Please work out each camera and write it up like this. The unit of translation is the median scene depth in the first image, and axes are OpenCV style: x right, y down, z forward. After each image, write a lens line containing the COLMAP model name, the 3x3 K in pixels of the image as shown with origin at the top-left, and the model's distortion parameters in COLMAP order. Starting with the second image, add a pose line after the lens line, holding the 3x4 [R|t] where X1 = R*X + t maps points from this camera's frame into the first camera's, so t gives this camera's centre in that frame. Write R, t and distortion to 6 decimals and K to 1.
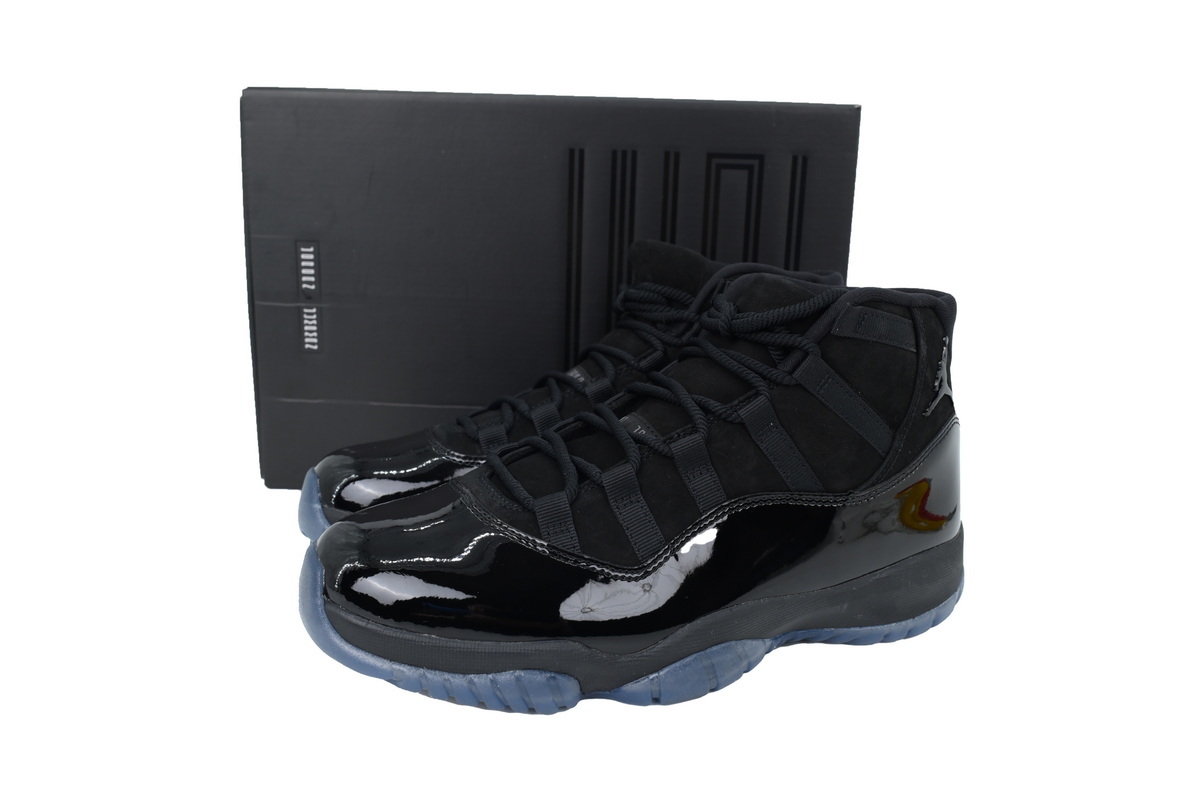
lens RADIAL K [[894.9, 0, 600.0], [0, 894.9, 400.0], [0, 0, 1]] dist [-0.002448, 0.000596]
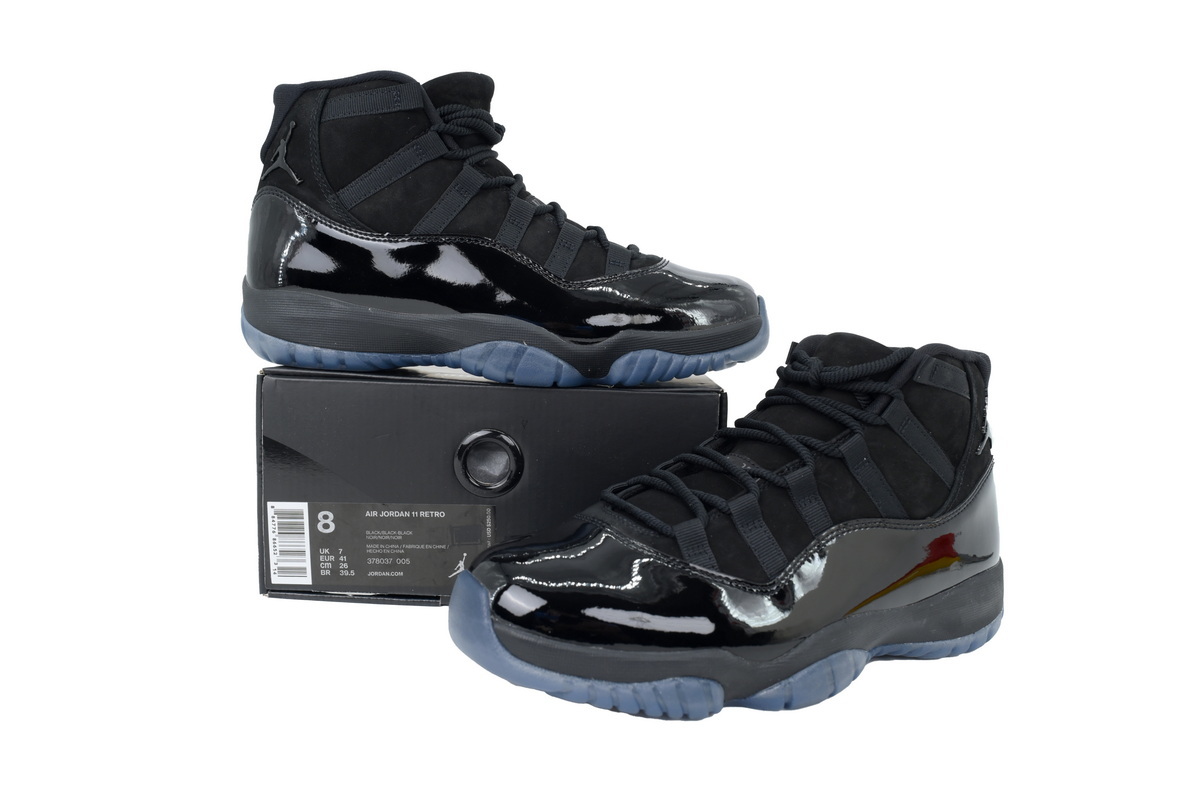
lens RADIAL K [[894.9, 0, 600.0], [0, 894.9, 400.0], [0, 0, 1]] dist [-0.002448, 0.000596]
pose [[0.991417, 0.003558, 0.130688, -0.302411], [0.009681, 0.994887, -0.100529, 0.064954], [-0.130377, 0.100931, 0.986314, -0.101393]]
